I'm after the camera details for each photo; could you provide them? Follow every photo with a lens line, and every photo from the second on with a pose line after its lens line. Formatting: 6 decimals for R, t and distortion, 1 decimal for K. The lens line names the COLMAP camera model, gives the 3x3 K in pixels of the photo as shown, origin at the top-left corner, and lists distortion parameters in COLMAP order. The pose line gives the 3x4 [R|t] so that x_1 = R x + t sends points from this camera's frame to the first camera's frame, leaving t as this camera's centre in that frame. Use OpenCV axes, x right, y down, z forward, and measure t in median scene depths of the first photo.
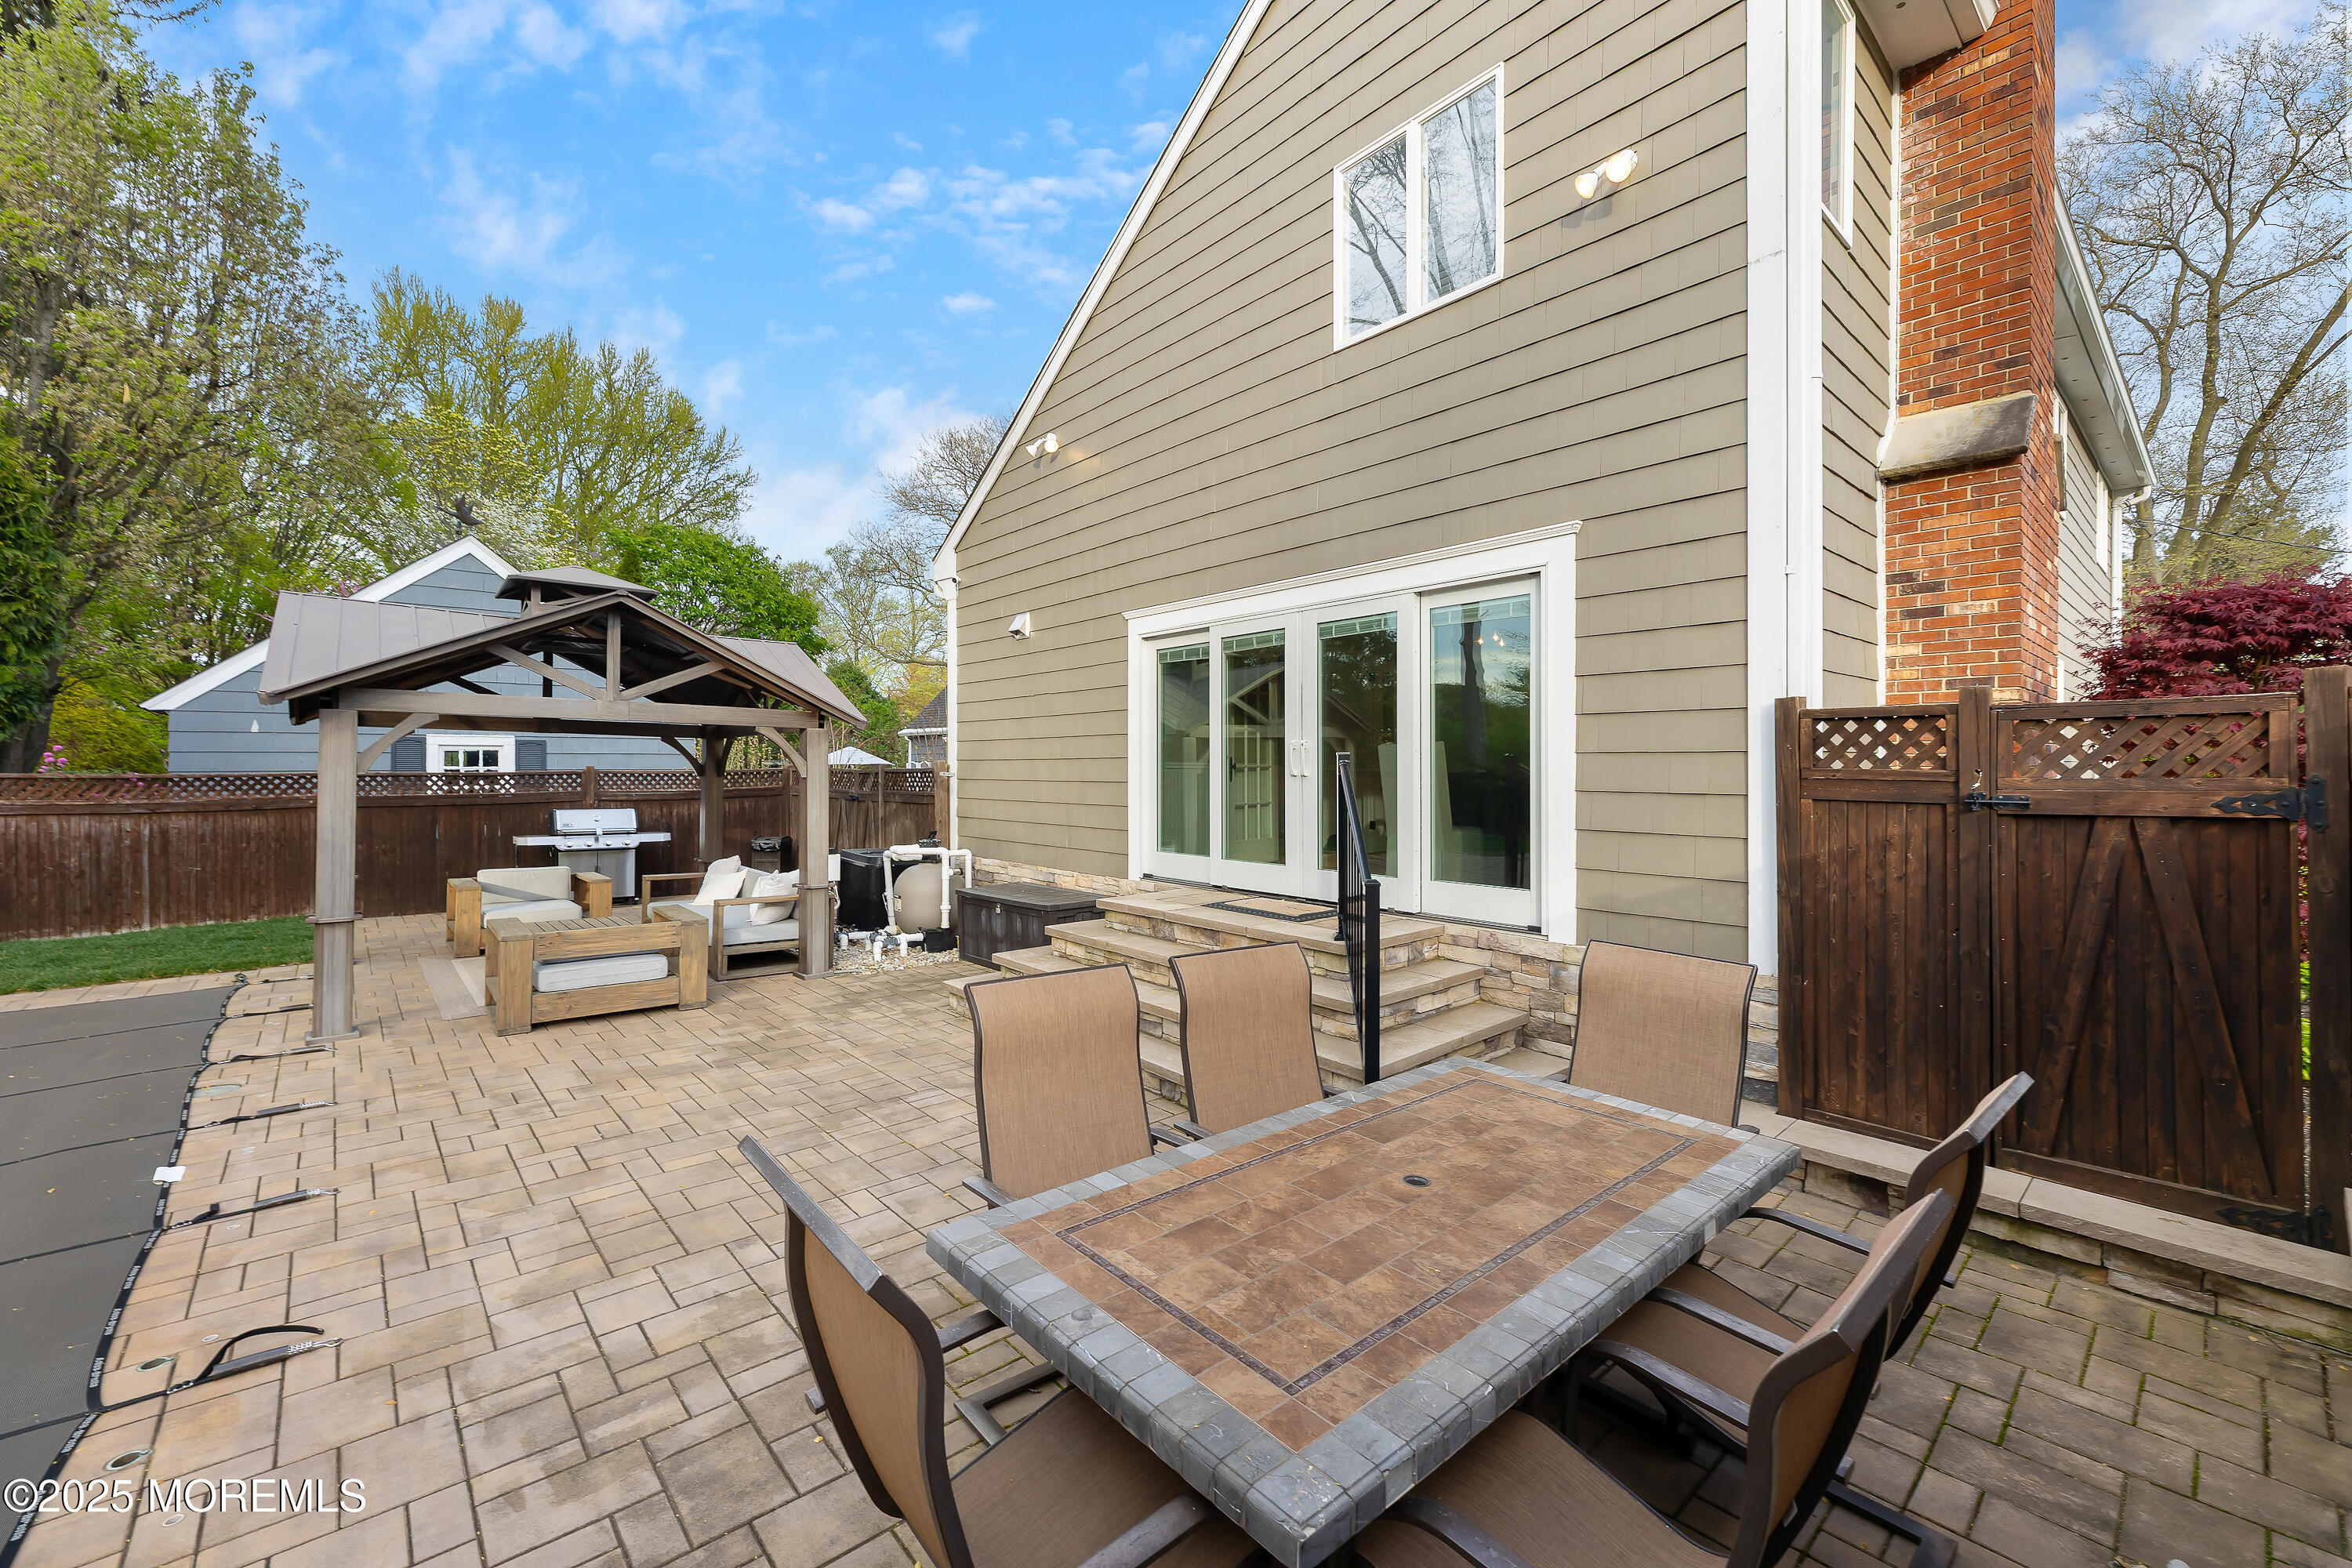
lens RADIAL K [[938.5, 0, 1180.1], [0, 938.5, 767.8], [0, 0, 1]] dist [0.000189, 0.000290]
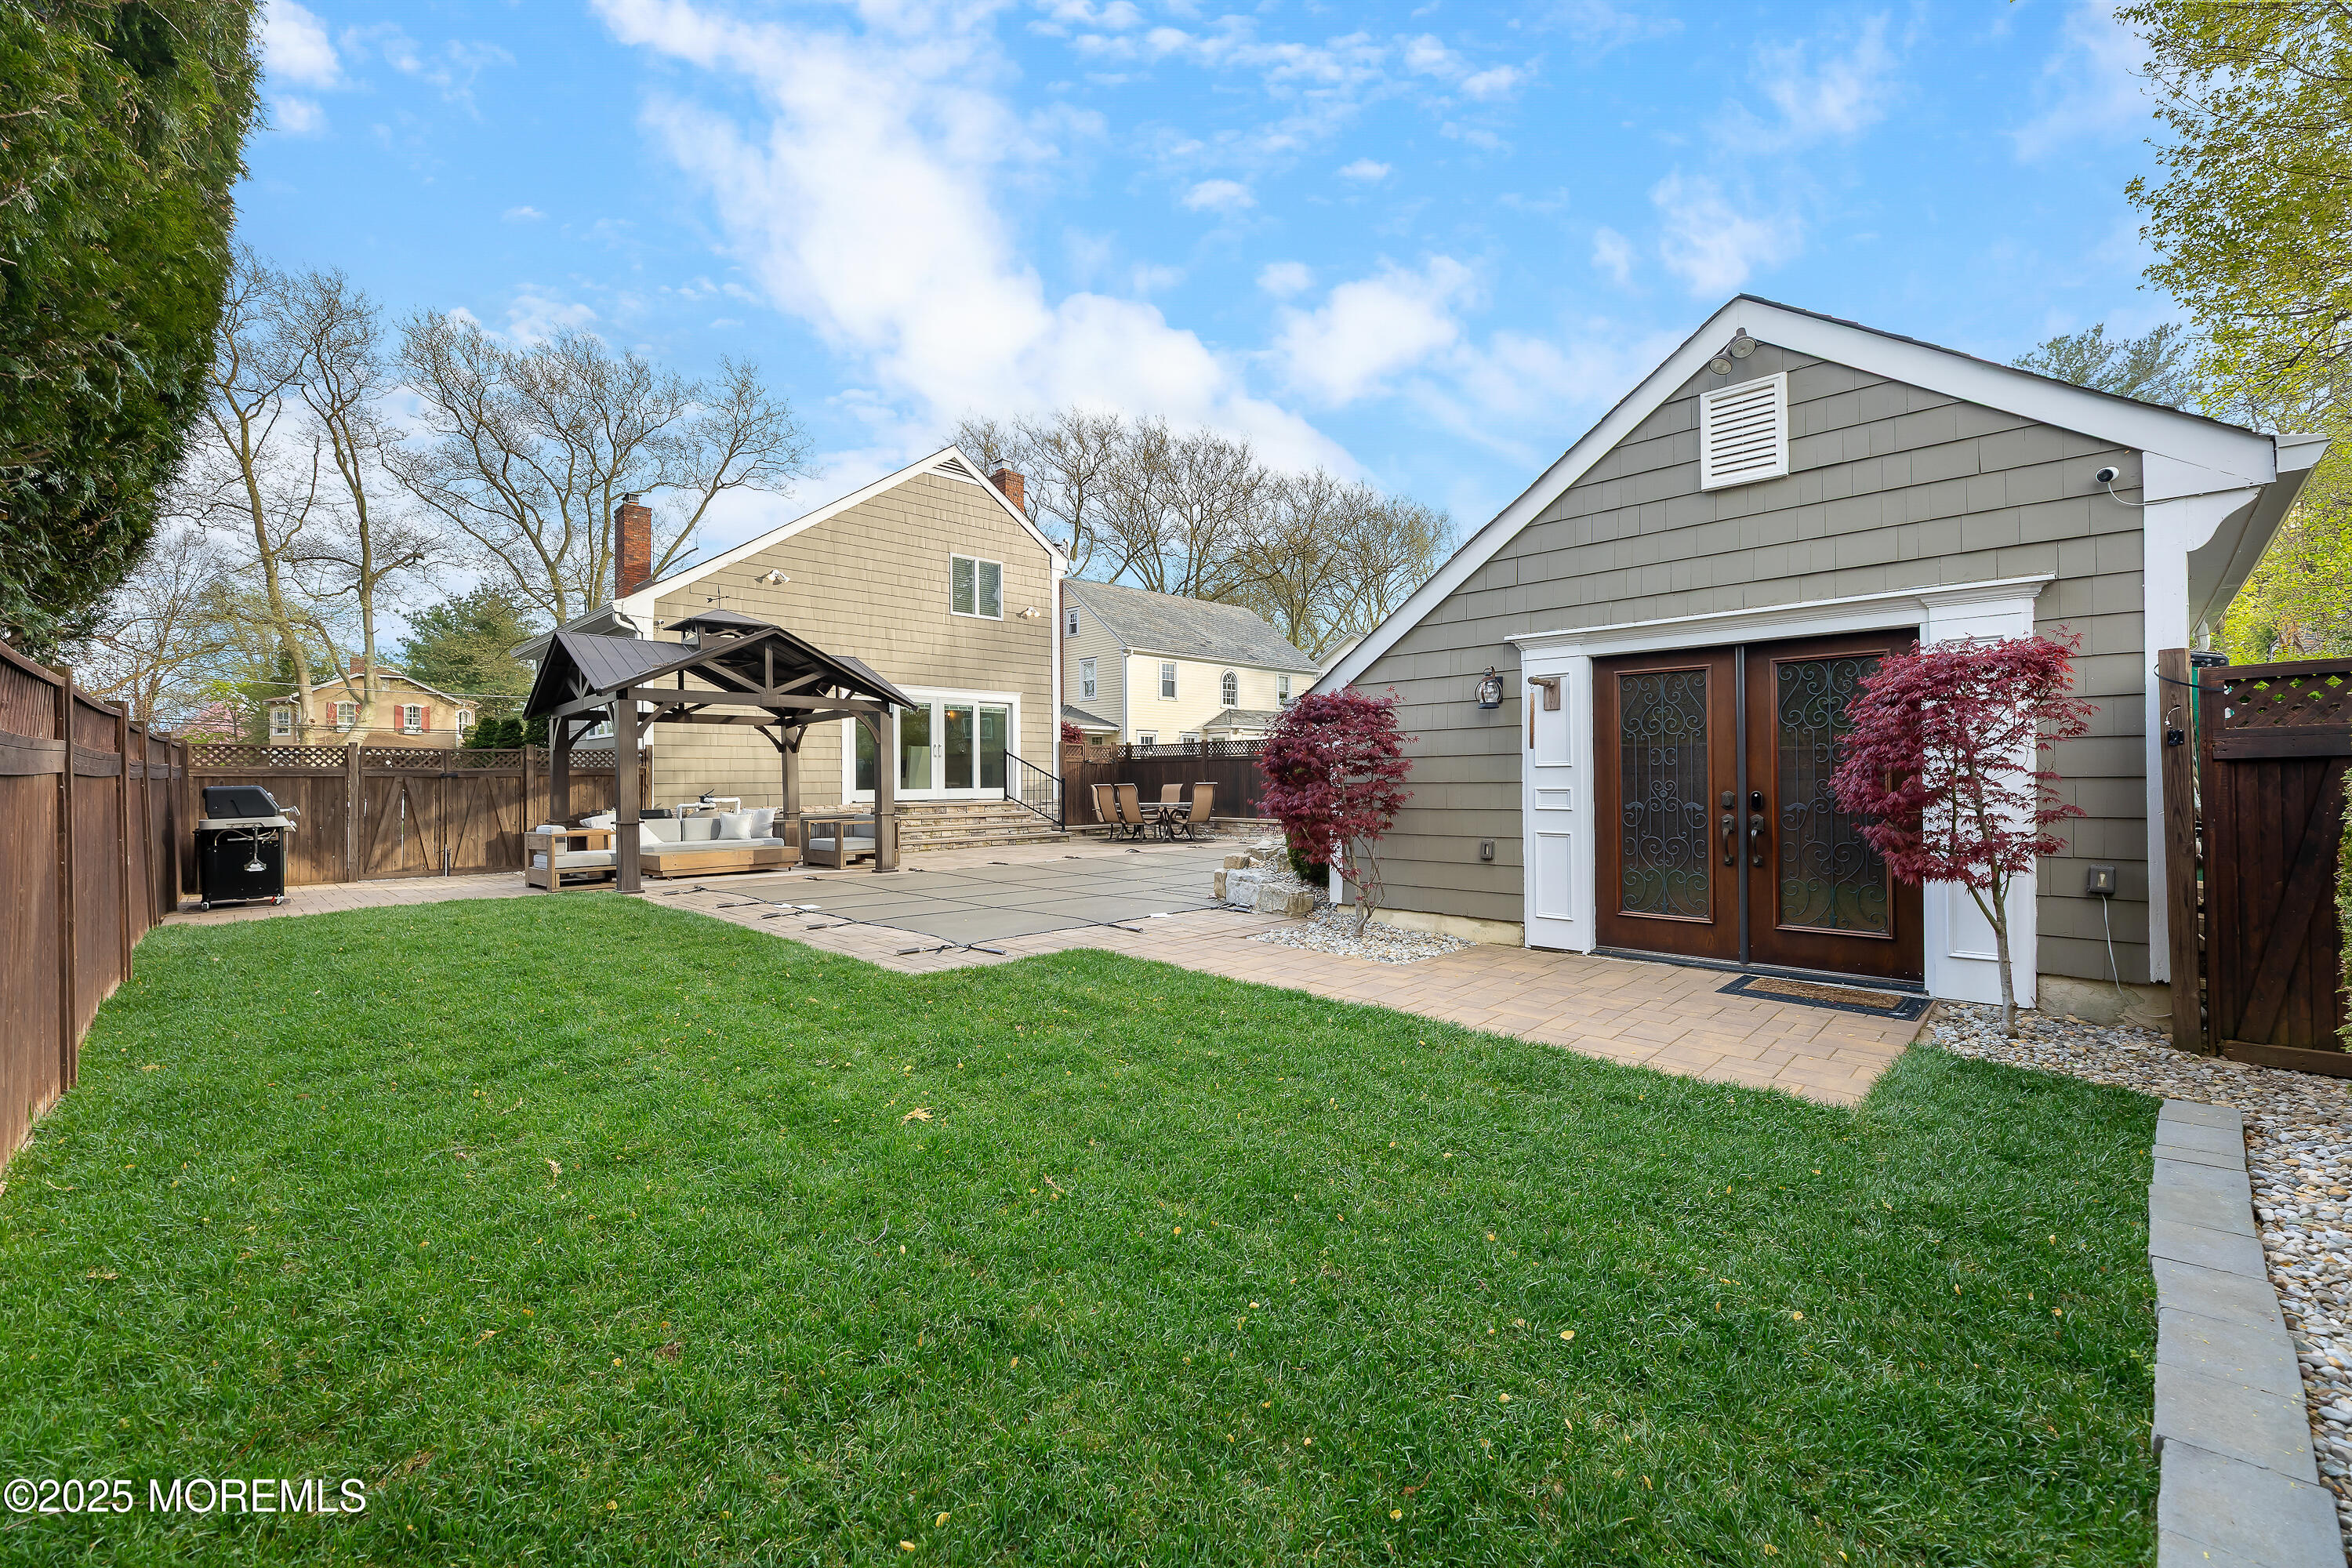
lens RADIAL K [[943.8, 0, 1179.2], [0, 943.8, 768.2], [0, 0, 1]] dist [-0.000525, 0.000612]
pose [[-0.062920, 0.012953, 0.997934, -3.321959], [0.009118, 0.999882, -0.012404, 0.102988], [-0.997977, 0.008318, -0.063031, 0.544552]]
